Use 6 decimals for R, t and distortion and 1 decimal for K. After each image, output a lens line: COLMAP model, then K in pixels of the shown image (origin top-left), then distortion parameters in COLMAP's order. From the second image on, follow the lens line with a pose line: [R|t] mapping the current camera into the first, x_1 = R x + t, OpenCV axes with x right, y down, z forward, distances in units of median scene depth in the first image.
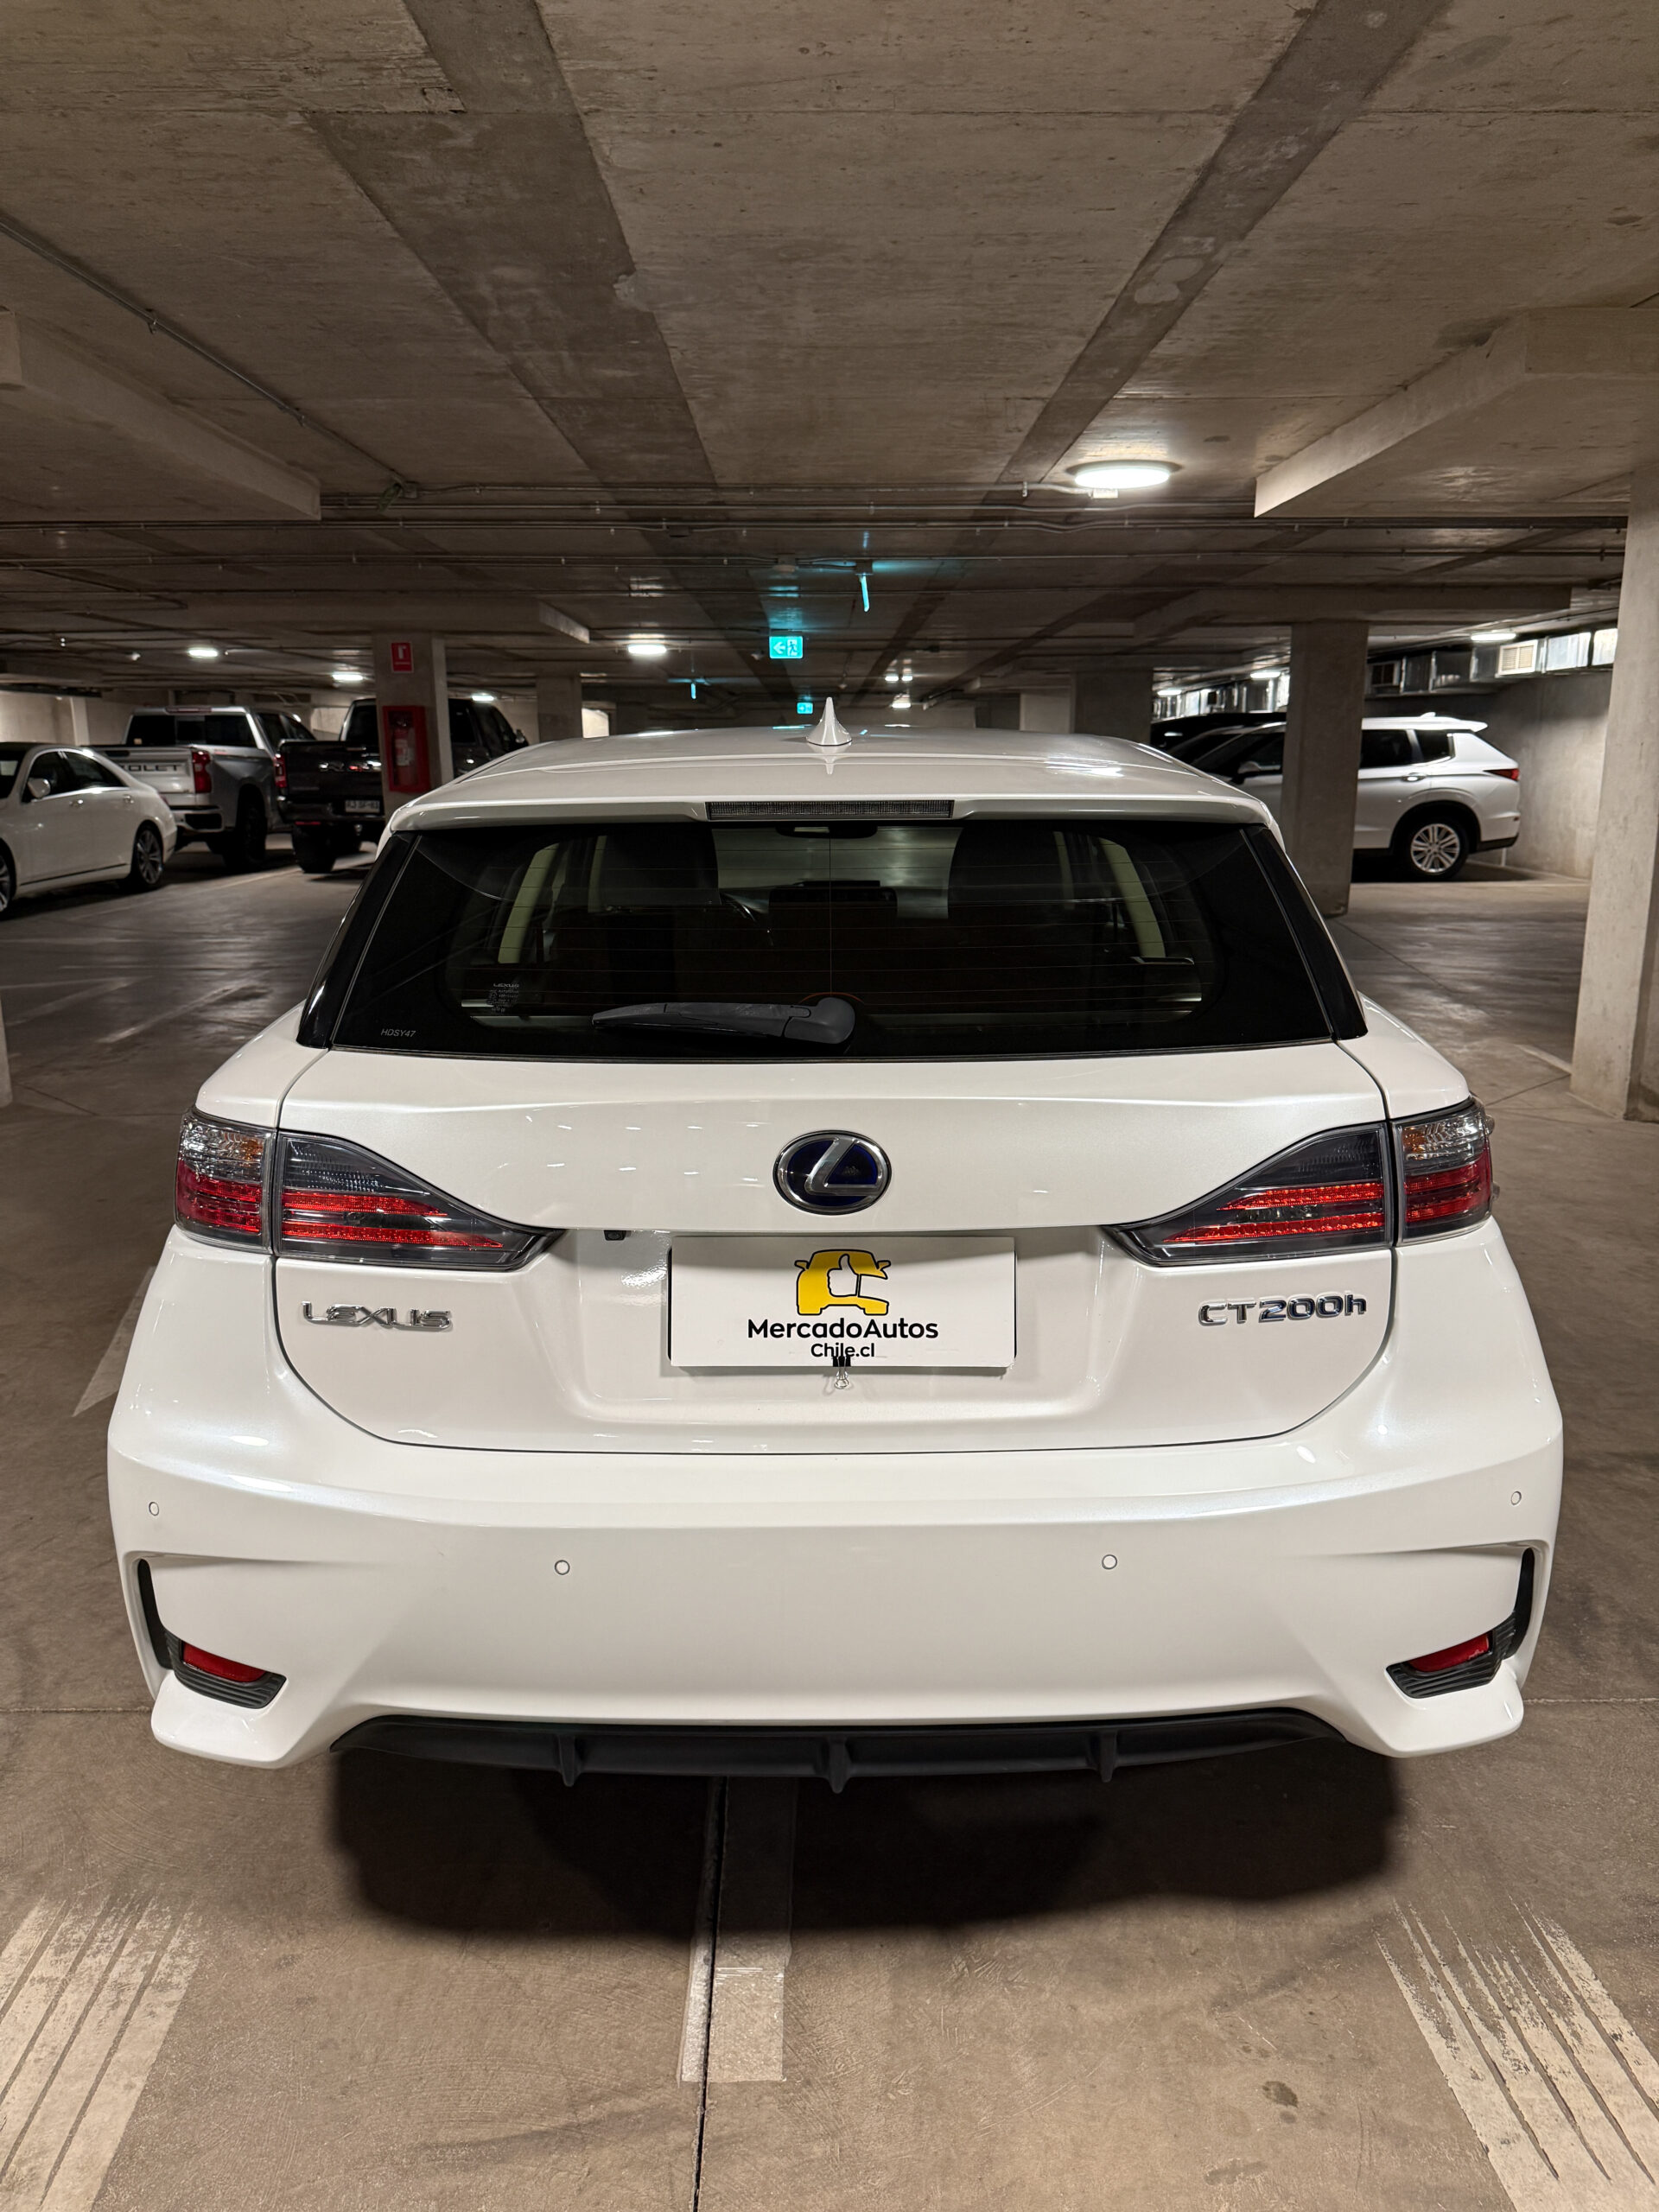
lens RADIAL K [[1565.8, 0, 829.2], [0, 1565.8, 1102.5], [0, 0, 1]] dist [0.027971, -0.036030]
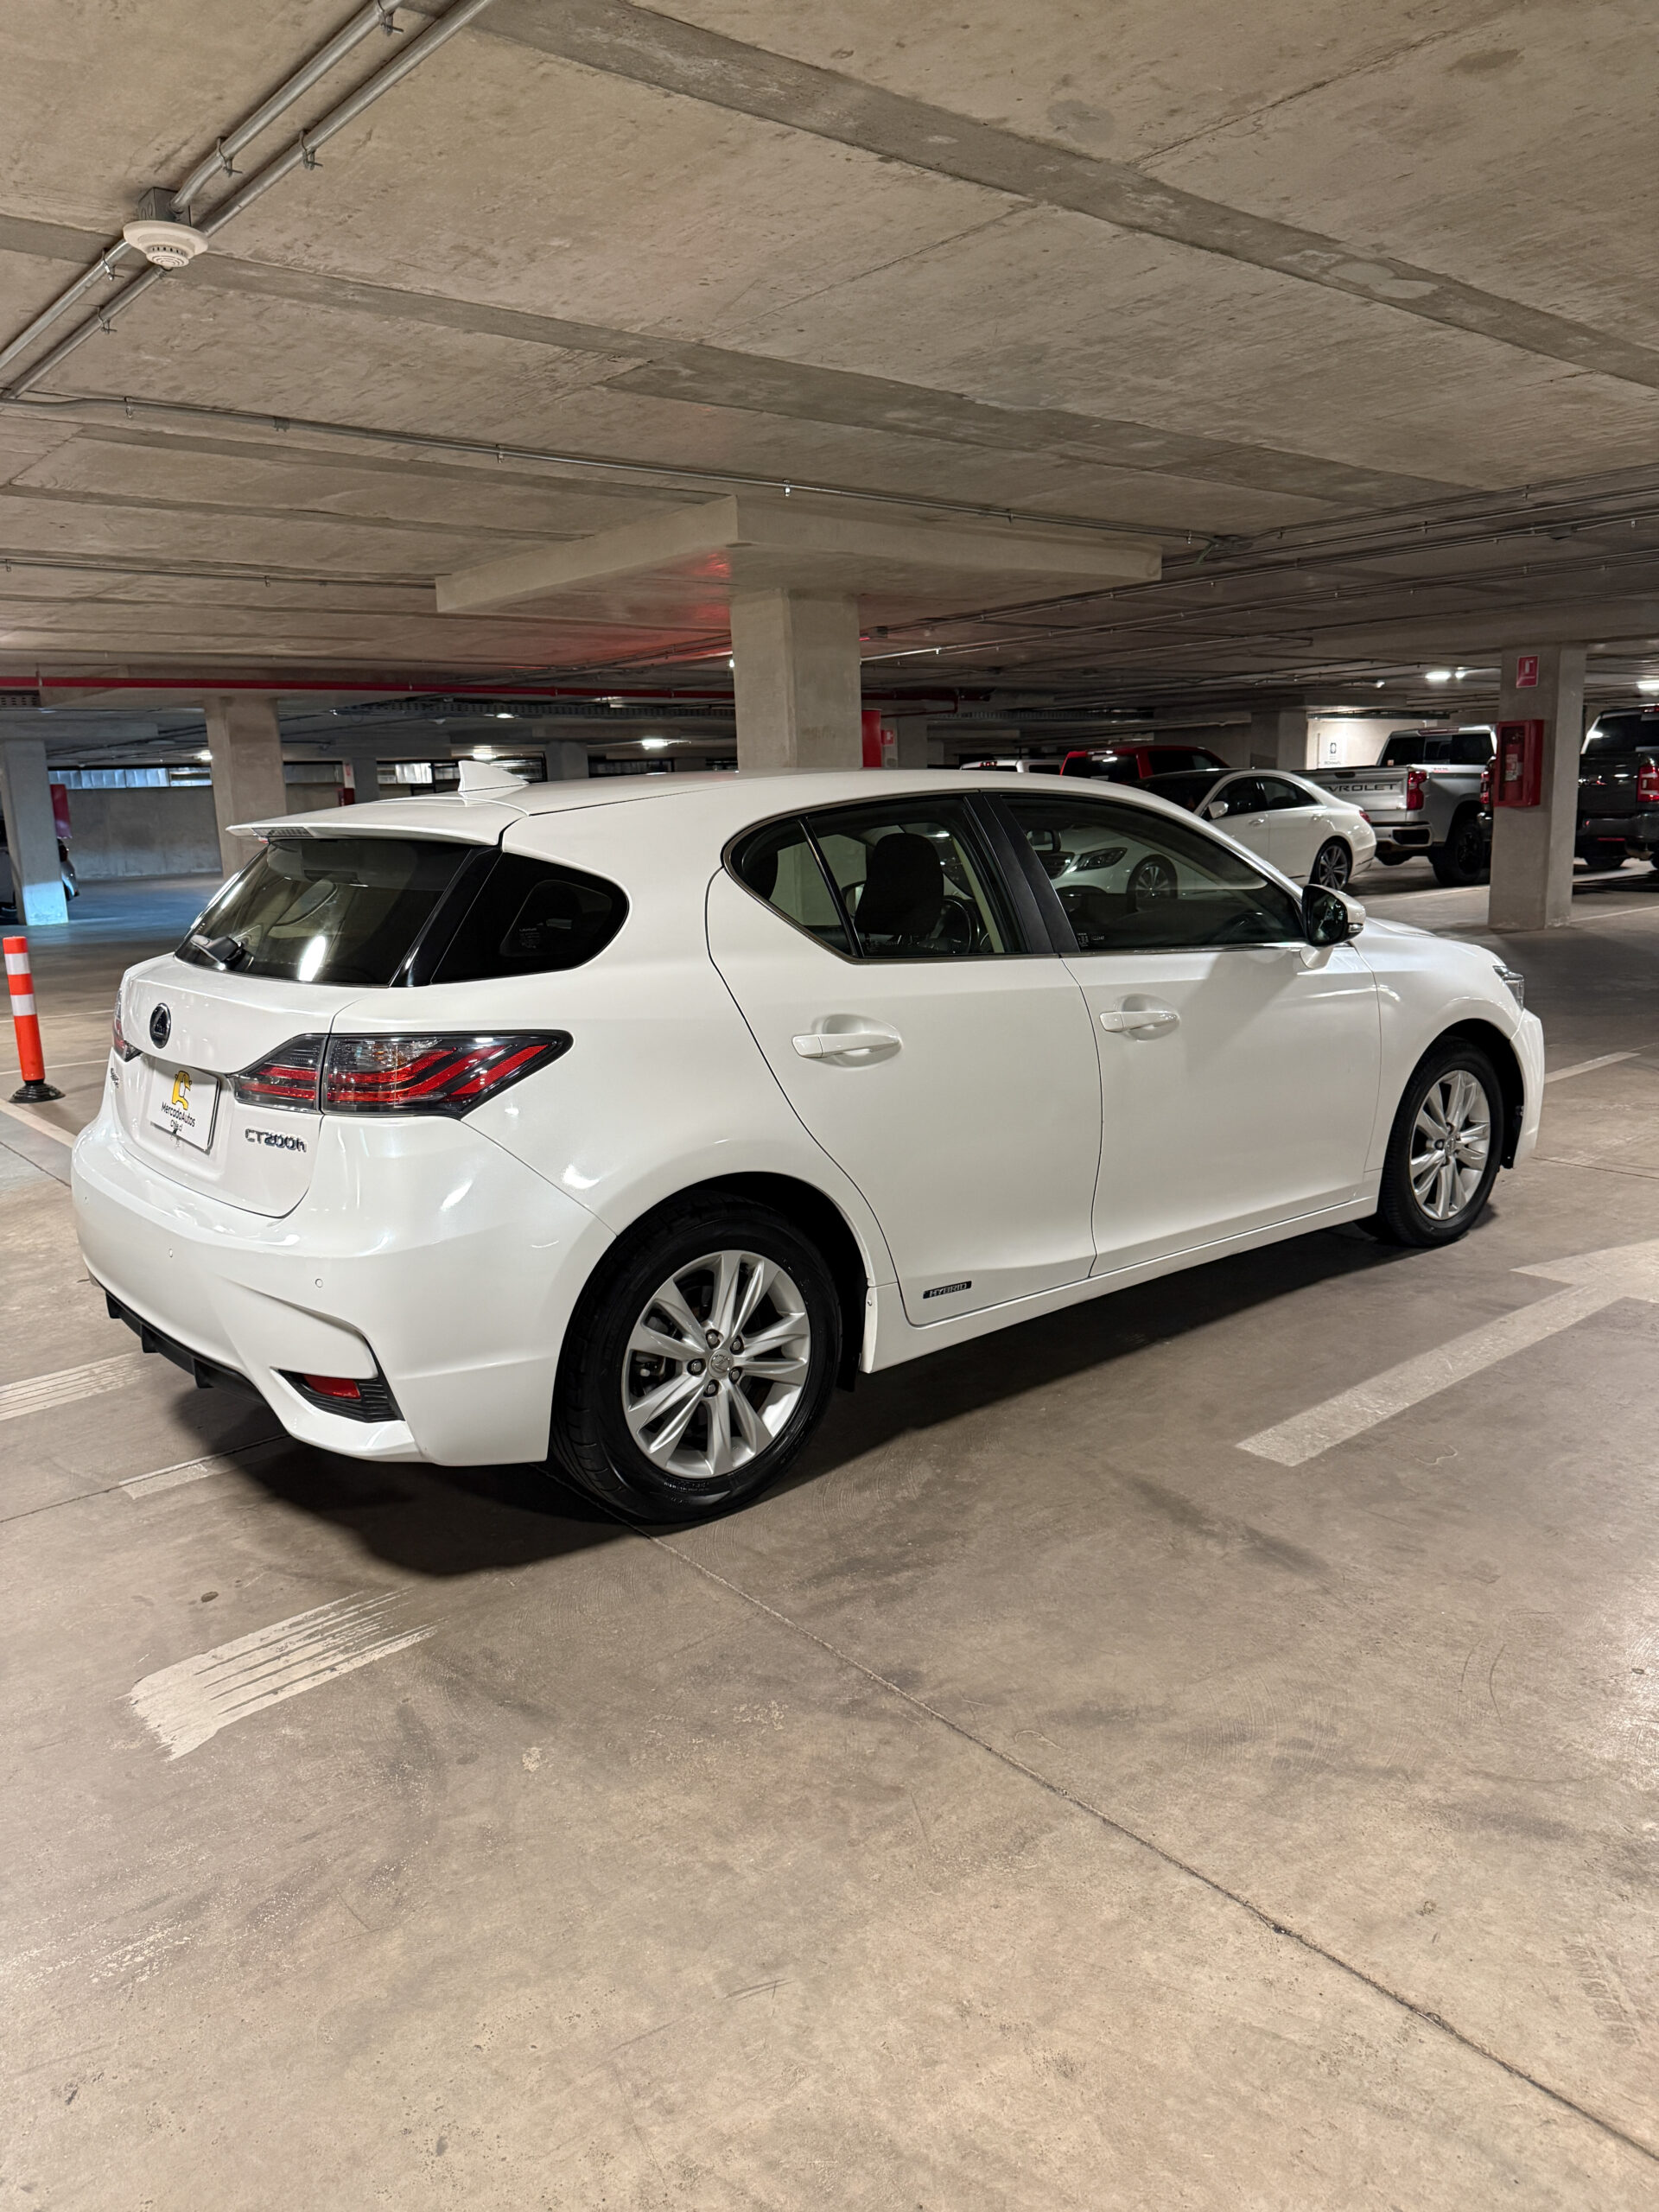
lens RADIAL K [[1565.8, 0, 839.8], [0, 1565.8, 1112.2], [0, 0, 1]] dist [0.027971, -0.036030]
pose [[0.636620, 0.136739, -0.758958, 0.974166], [-0.138856, 0.988395, 0.061602, -0.041055], [0.758574, 0.066169, 0.648219, 0.195015]]
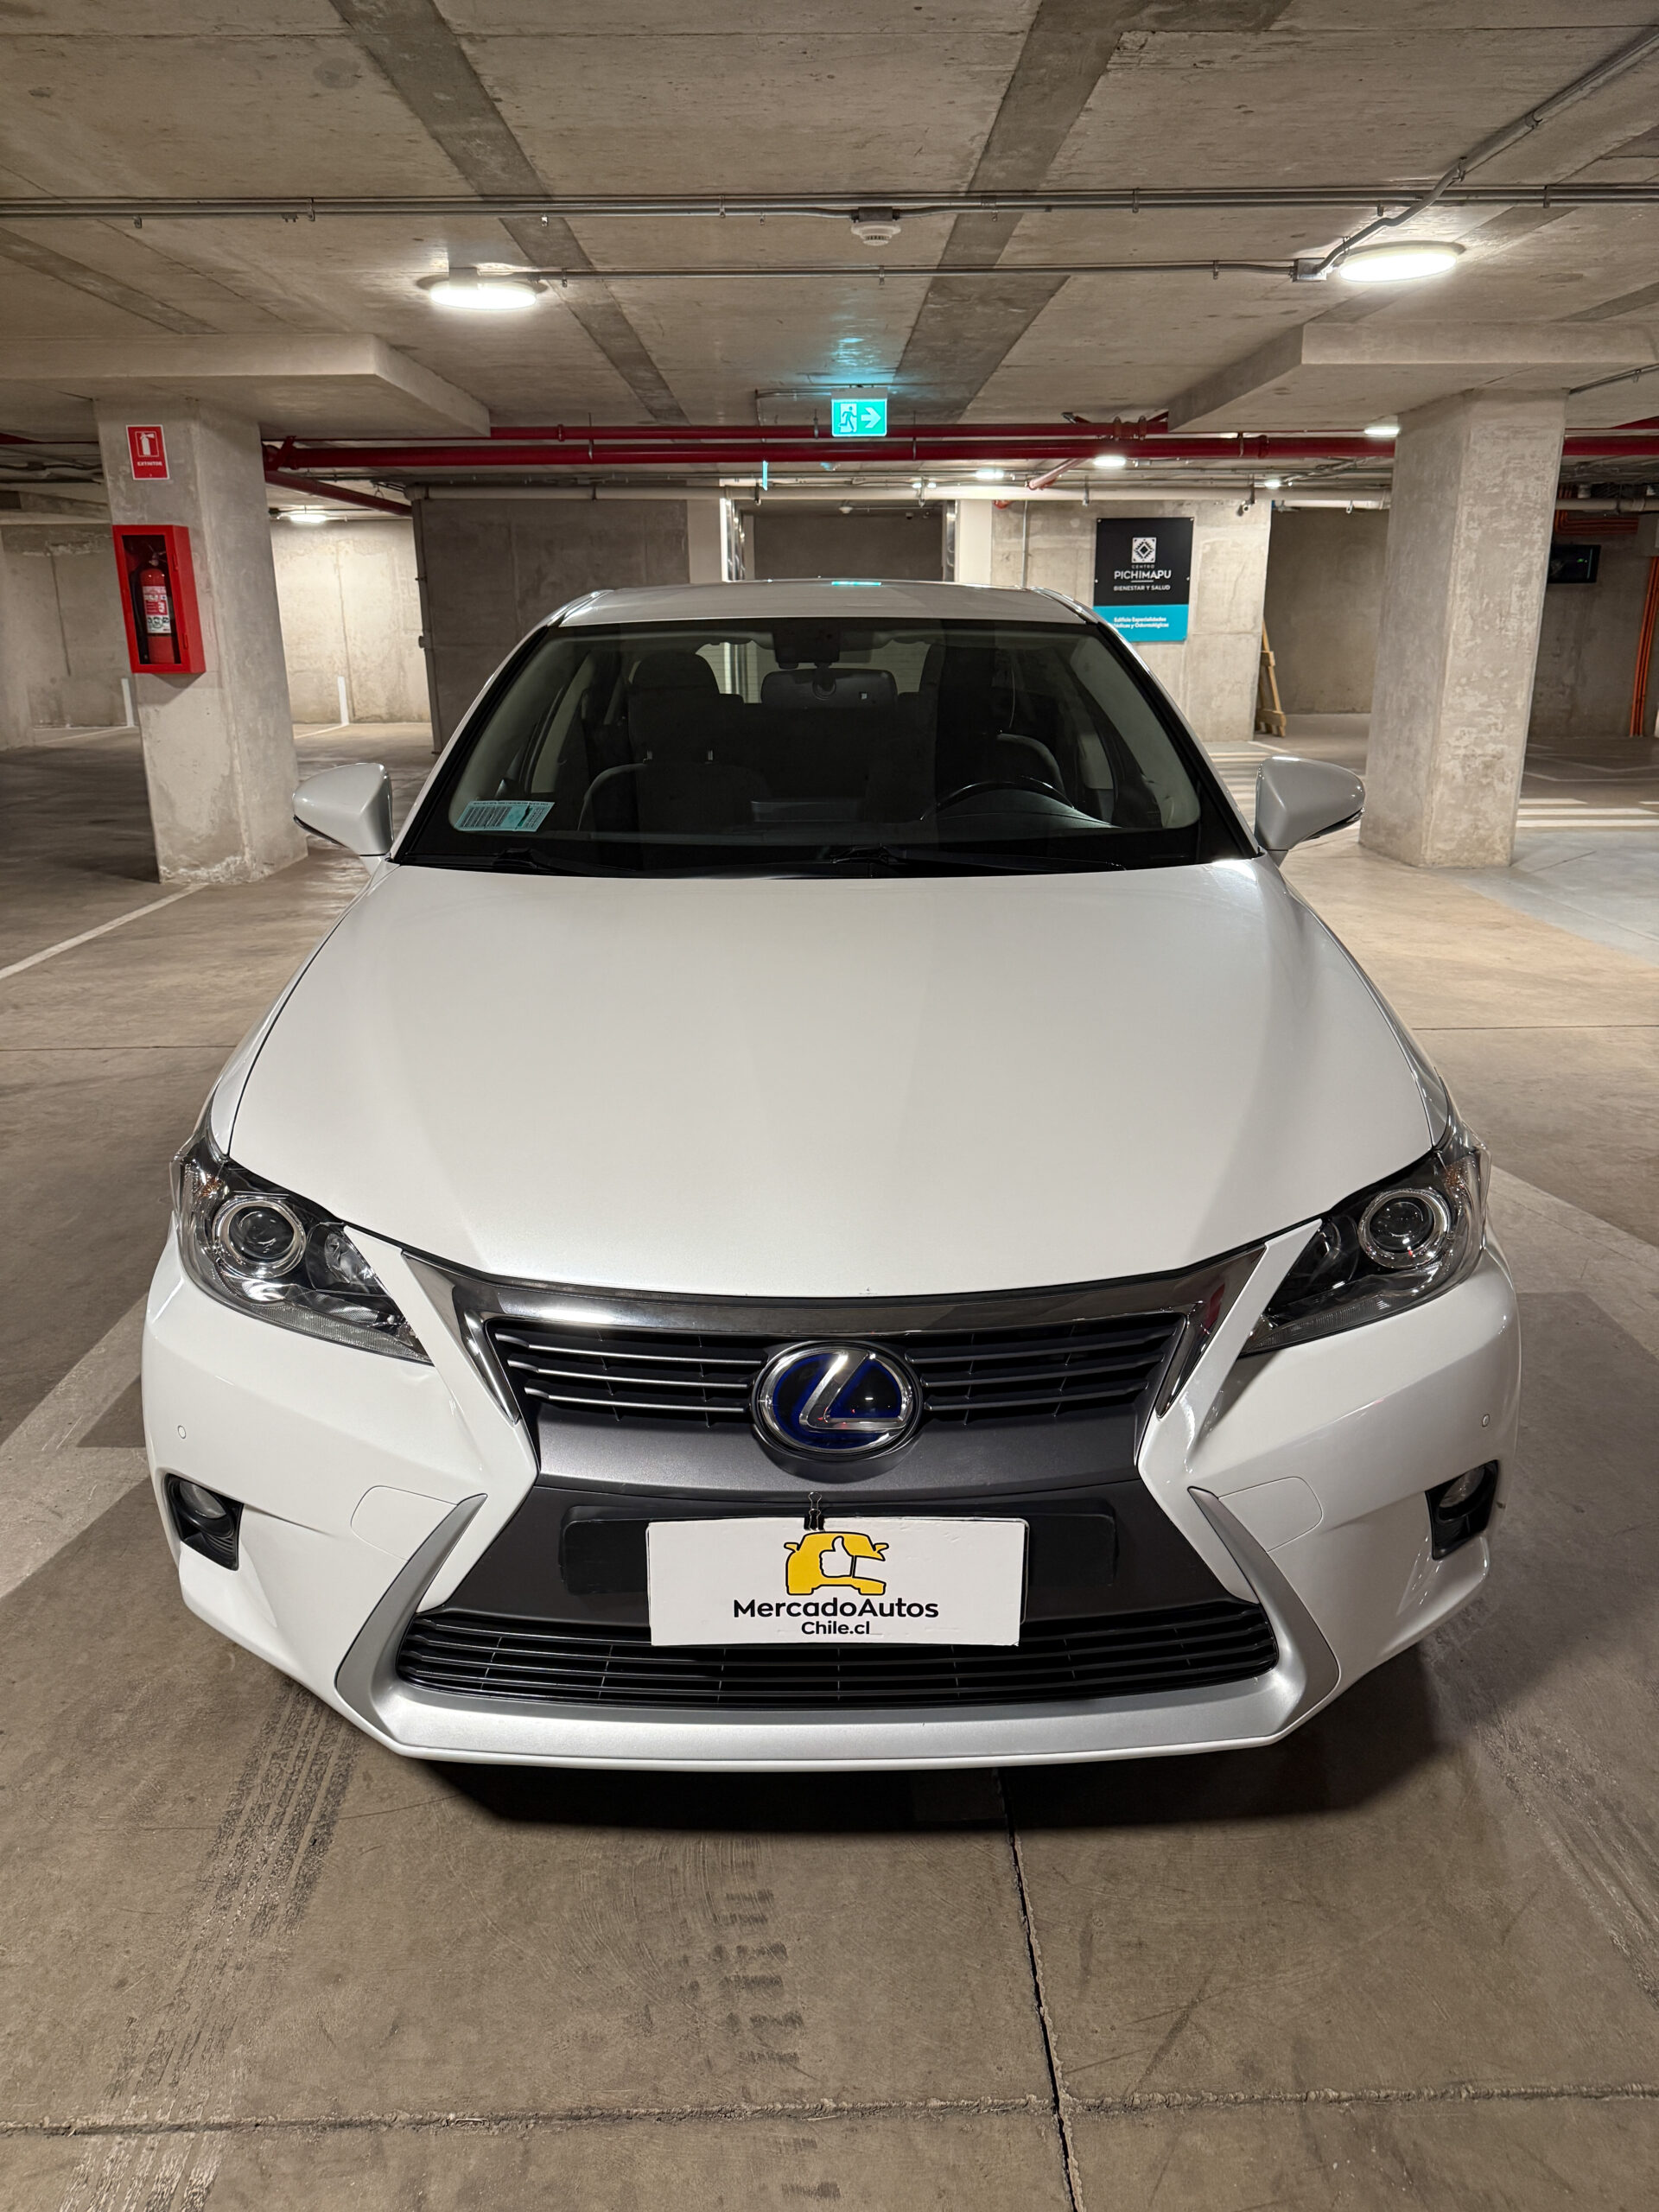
lens RADIAL K [[1565.8, 0, 833.5], [0, 1565.8, 1100.3], [0, 0, 1]] dist [0.027971, -0.036030]
pose [[-0.999861, 0.015684, -0.005678, 0.004975], [0.010806, 0.868377, 0.495788, -0.462999], [0.012707, 0.495657, -0.868425, 2.125478]]
